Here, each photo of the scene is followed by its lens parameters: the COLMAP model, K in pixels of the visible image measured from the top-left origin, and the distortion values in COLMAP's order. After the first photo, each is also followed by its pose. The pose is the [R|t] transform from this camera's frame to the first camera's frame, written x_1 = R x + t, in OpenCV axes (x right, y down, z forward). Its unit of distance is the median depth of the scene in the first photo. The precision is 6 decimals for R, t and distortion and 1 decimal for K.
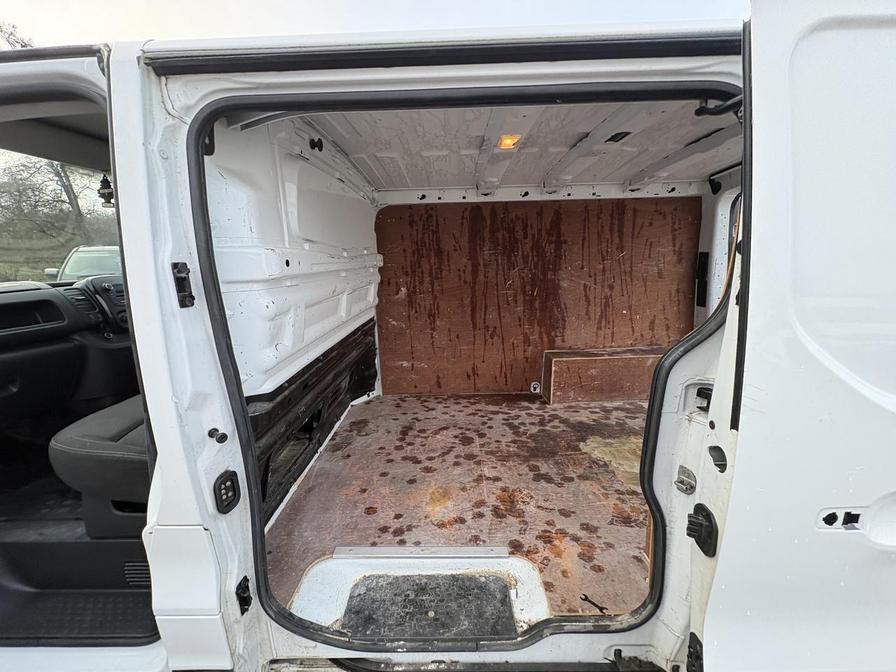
lens RADIAL K [[355.5, 0, 442.2], [0, 355.5, 333.4], [0, 0, 1]] dist [0.000564, -0.000436]
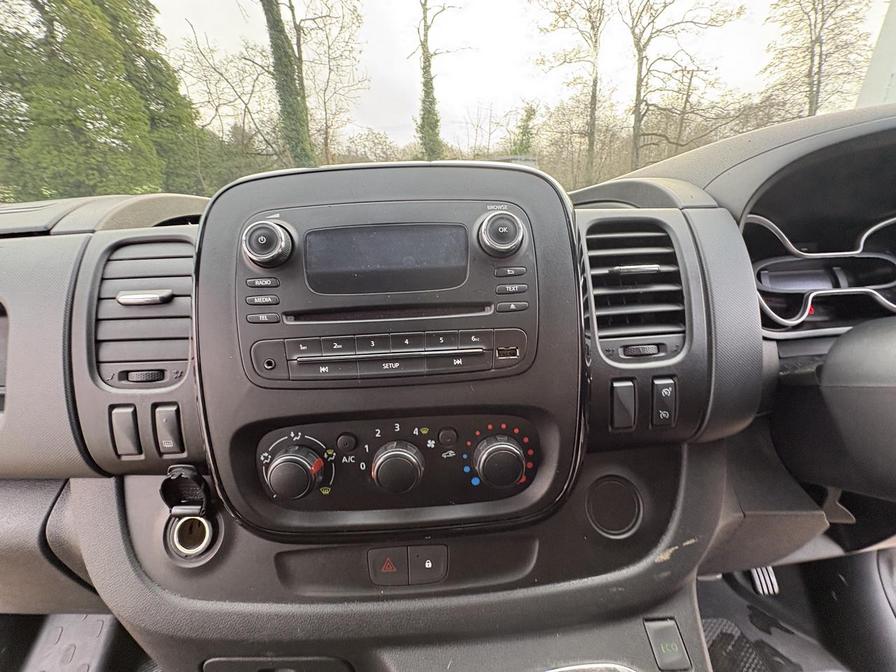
lens RADIAL K [[355.5, 0, 448.5], [0, 355.5, 336.8], [0, 0, 1]] dist [0.000564, -0.000436]
pose [[0.060881, 0.370109, -0.926991, -0.602364], [-0.175646, 0.918194, 0.355061, -0.119705], [0.982569, 0.141206, 0.120909, 0.807999]]
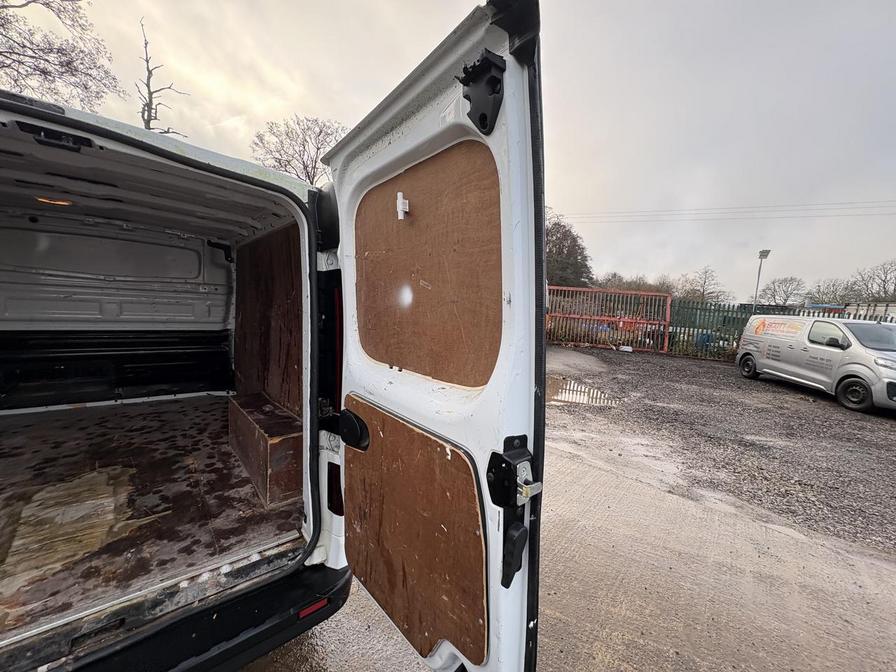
lens RADIAL K [[355.5, 0, 448.7], [0, 355.5, 334.8], [0, 0, 1]] dist [0.000564, -0.000436]
pose [[0.648525, 0.131419, -0.749763, 1.520798], [-0.233933, 0.971725, -0.032021, -0.215933], [0.724355, 0.196160, 0.660931, 0.831710]]
